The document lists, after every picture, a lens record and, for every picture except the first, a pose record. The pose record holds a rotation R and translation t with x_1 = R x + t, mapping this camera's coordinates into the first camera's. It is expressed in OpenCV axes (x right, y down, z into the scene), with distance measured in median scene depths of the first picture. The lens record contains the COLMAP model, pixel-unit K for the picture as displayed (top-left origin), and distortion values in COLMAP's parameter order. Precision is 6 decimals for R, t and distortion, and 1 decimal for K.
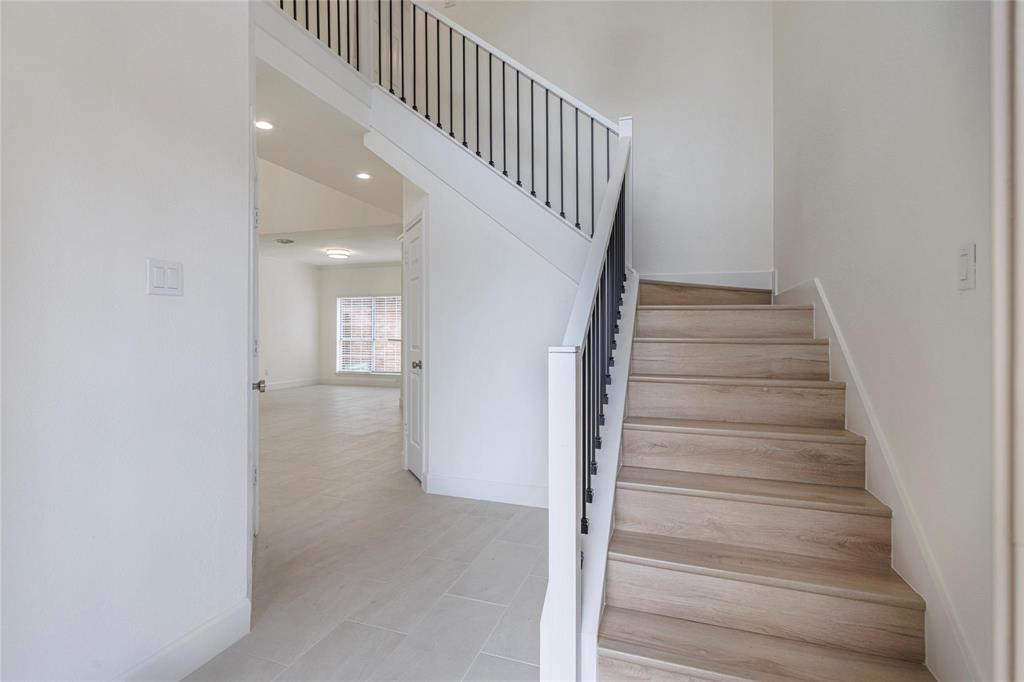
lens RADIAL K [[479.0, 0, 508.2], [0, 479.0, 340.7], [0, 0, 1]] dist [0.000850, 0.000060]
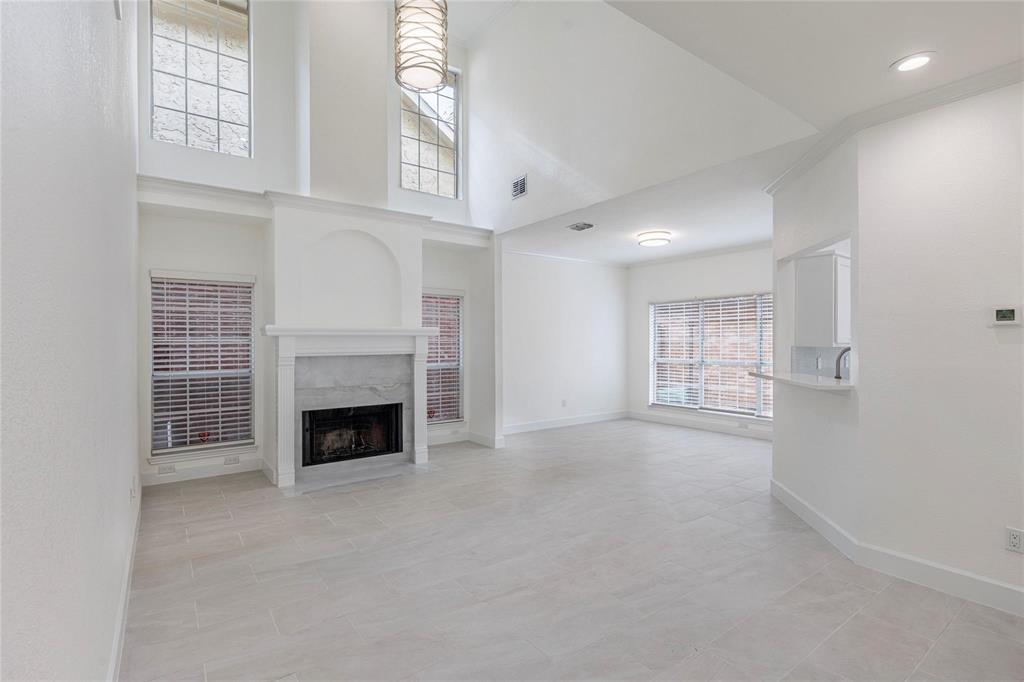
lens RADIAL K [[479.0, 0, 508.2], [0, 479.0, 340.7], [0, 0, 1]] dist [0.000850, 0.000060]
pose [[0.818772, -0.006504, -0.574082, -0.111445], [-0.004598, 0.999829, -0.017885, -0.019778], [0.574101, 0.017283, 0.818602, 0.268151]]
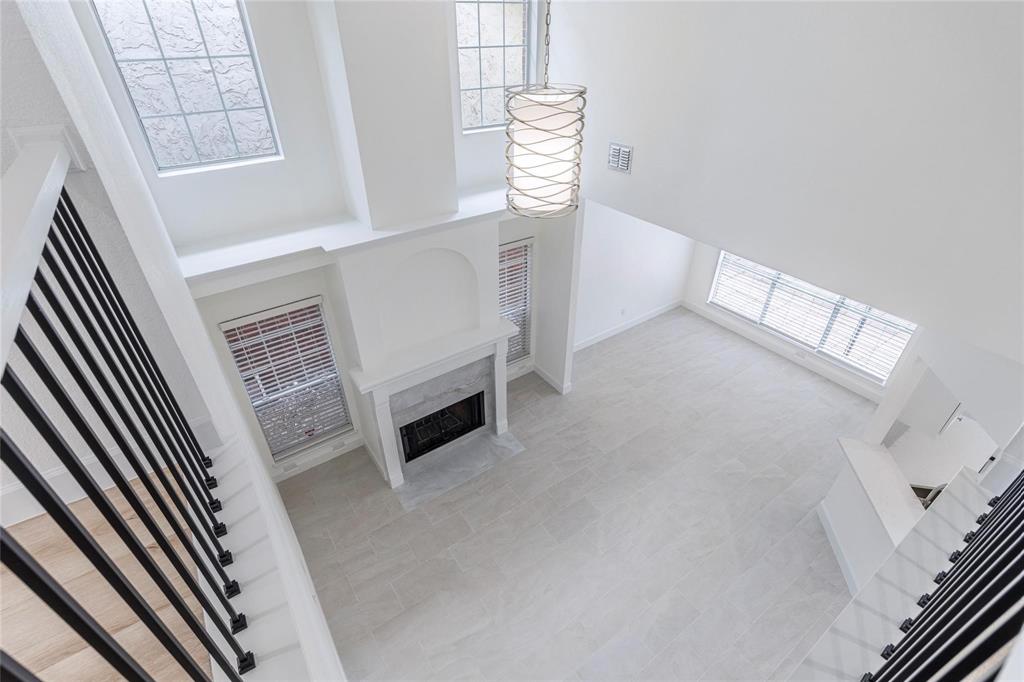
lens RADIAL K [[479.0, 0, 508.2], [0, 479.0, 340.7], [0, 0, 1]] dist [0.000850, 0.000060]
pose [[0.807663, 0.325801, -0.491461, -0.229343], [-0.003362, 0.836018, 0.548692, -0.294218], [0.589634, -0.441506, 0.676317, 0.302533]]
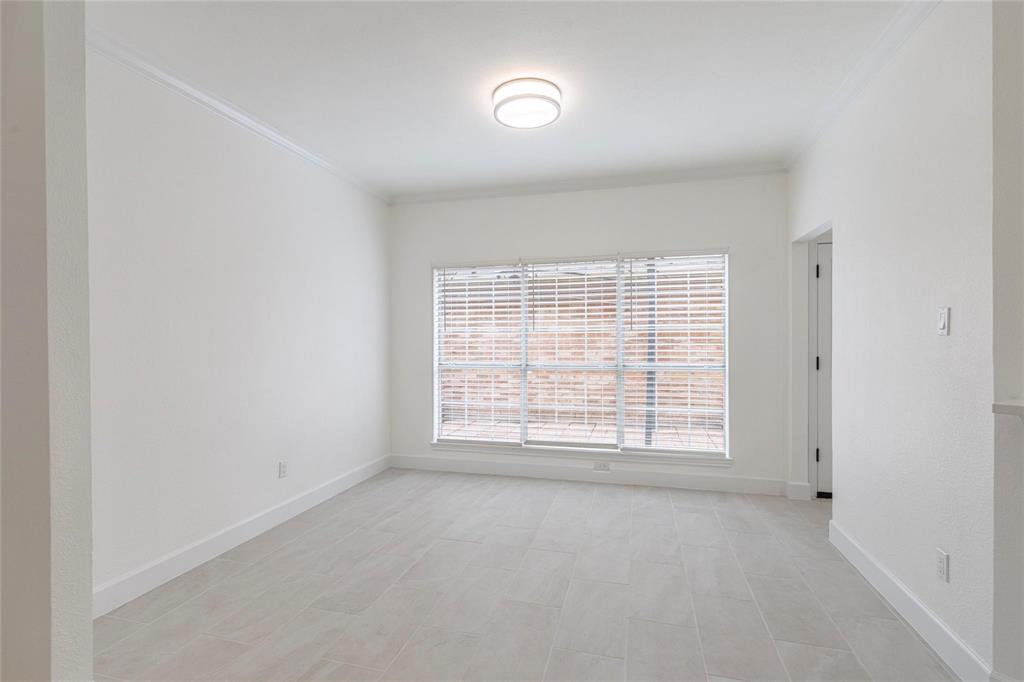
lens RADIAL K [[479.0, 0, 508.2], [0, 479.0, 340.7], [0, 0, 1]] dist [0.000850, 0.000060]
pose [[0.997813, -0.006608, 0.065773, -0.326258], [0.007719, 0.999831, -0.016656, -0.018059], [-0.065652, 0.017127, 0.997696, 0.577204]]
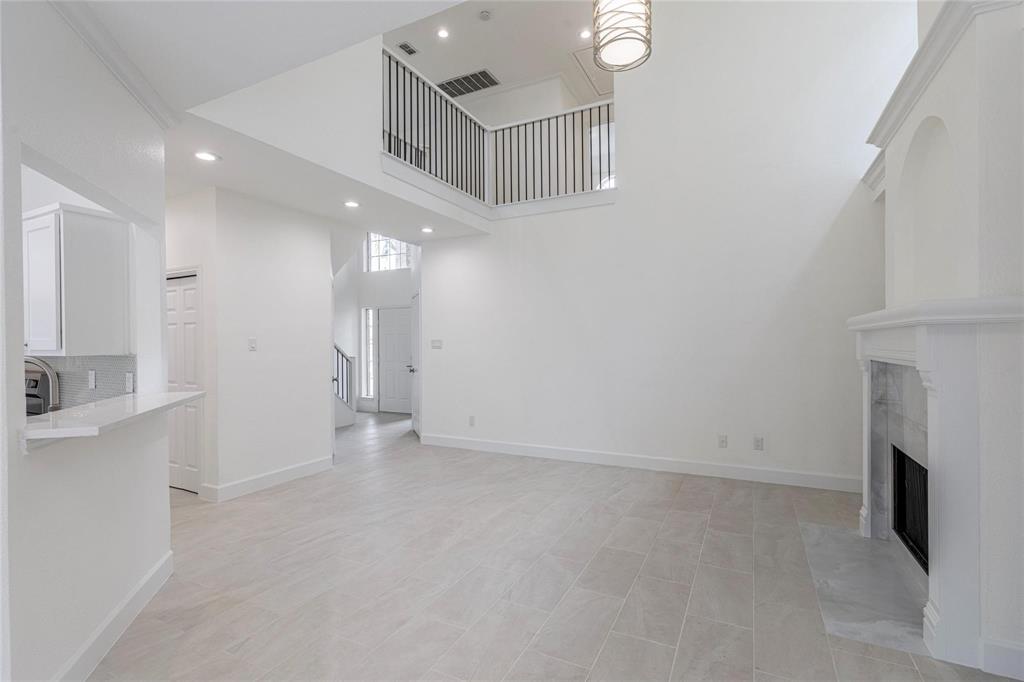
lens RADIAL K [[479.0, 0, 508.2], [0, 479.0, 340.7], [0, 0, 1]] dist [0.000850, 0.000060]
pose [[-0.990393, 0.001893, 0.138269, -0.329218], [0.003736, 0.999908, 0.013073, -0.029828], [-0.138231, 0.013464, -0.990308, 0.844656]]
